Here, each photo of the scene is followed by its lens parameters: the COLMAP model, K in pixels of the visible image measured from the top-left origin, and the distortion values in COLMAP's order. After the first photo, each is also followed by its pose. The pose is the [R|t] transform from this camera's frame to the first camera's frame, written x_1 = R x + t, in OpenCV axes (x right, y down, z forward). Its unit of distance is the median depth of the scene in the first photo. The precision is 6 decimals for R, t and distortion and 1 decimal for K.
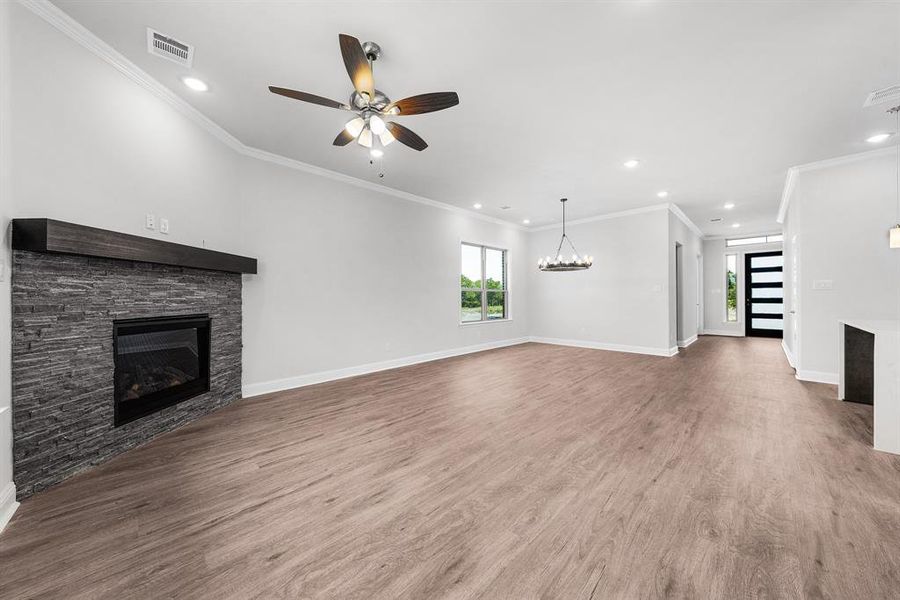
lens RADIAL K [[308.2, 0, 448.1], [0, 308.2, 292.4], [0, 0, 1]] dist [-0.010354, 0.000478]
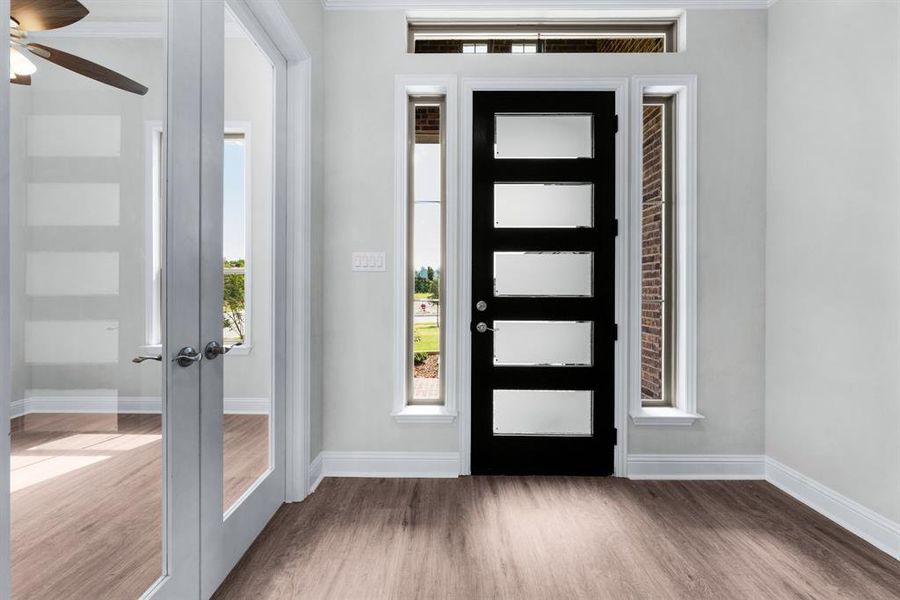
lens RADIAL K [[308.2, 0, 448.4], [0, 308.2, 297.5], [0, 0, 1]] dist [-0.010354, 0.000478]
pose [[0.696633, 0.011090, 0.717342, 0.809246], [-0.014807, 0.999890, -0.001079, 0.019534], [-0.717275, -0.009870, 0.696720, 0.865072]]
